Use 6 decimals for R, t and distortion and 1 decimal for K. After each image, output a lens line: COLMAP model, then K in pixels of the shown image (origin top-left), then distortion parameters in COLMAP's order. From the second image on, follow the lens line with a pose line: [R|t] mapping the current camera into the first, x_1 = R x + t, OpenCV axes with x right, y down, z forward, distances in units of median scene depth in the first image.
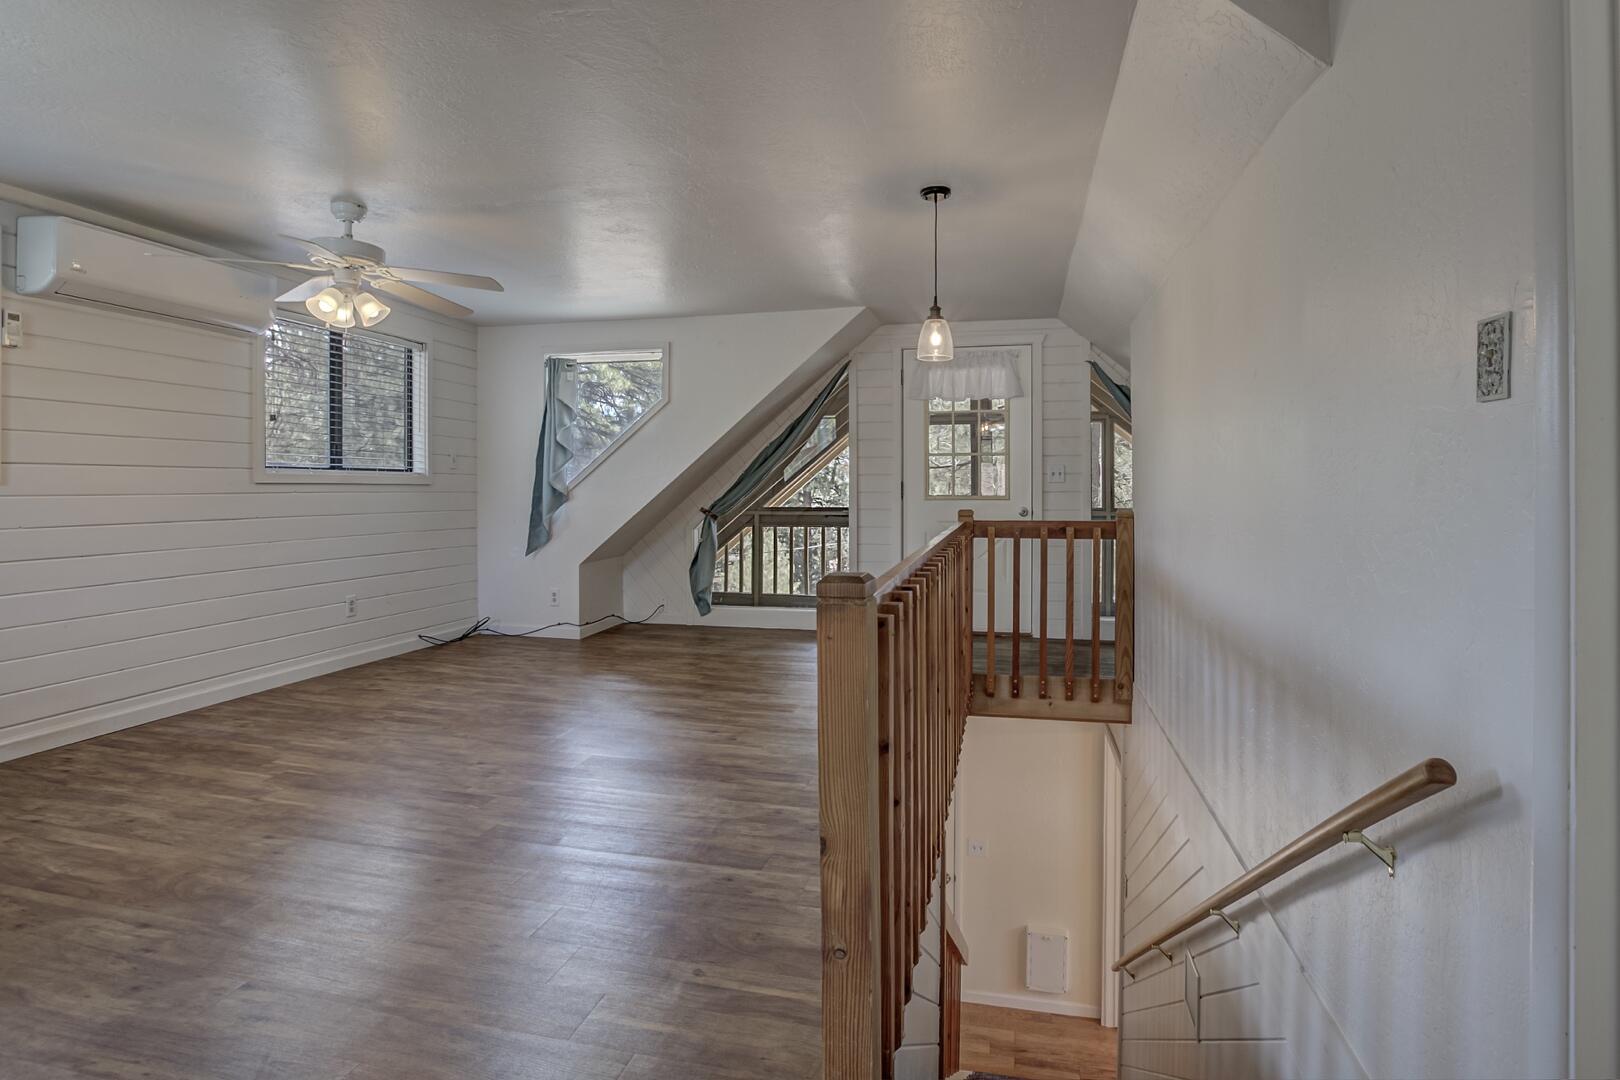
lens RADIAL K [[807.1, 0, 812.4], [0, 807.1, 479.5], [0, 0, 1]] dist [-0.023663, 0.000059]
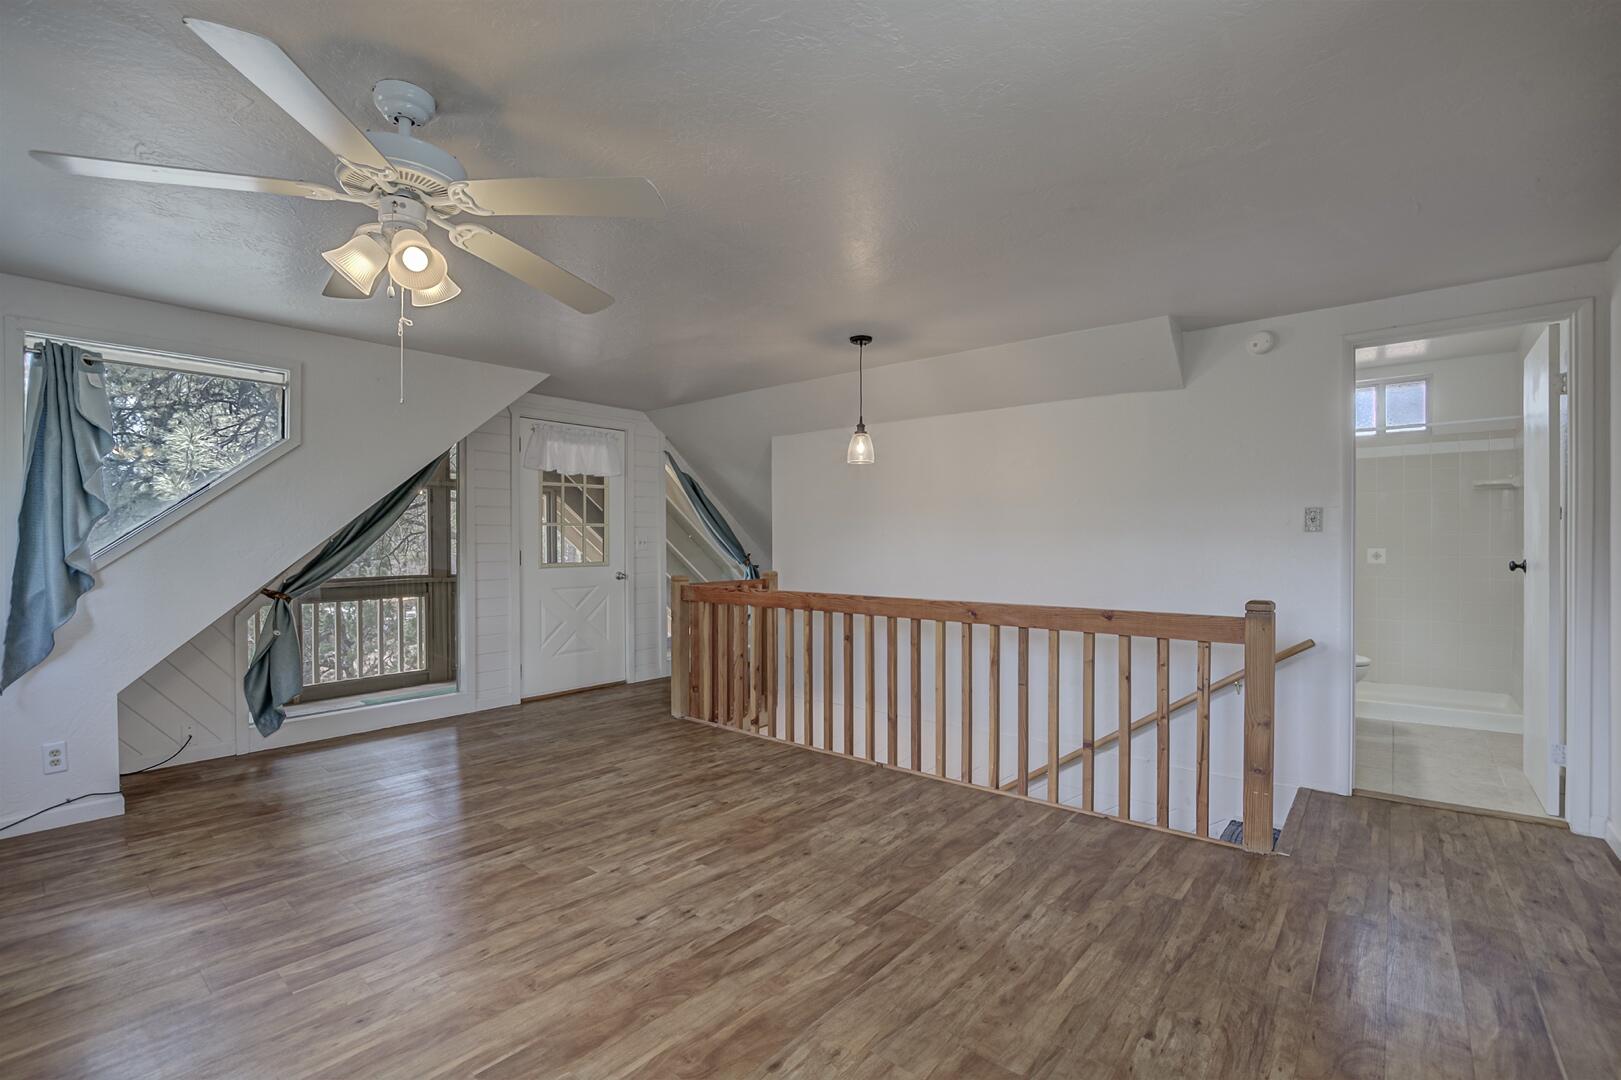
lens RADIAL K [[717.5, 0, 818.4], [0, 717.5, 547.2], [0, 0, 1]] dist [-0.027531, 0.000149]
pose [[0.442931, -0.007308, 0.896526, -0.950633], [-0.002228, 0.999955, 0.009252, -0.019515], [-0.896553, -0.006095, 0.442895, 0.525837]]
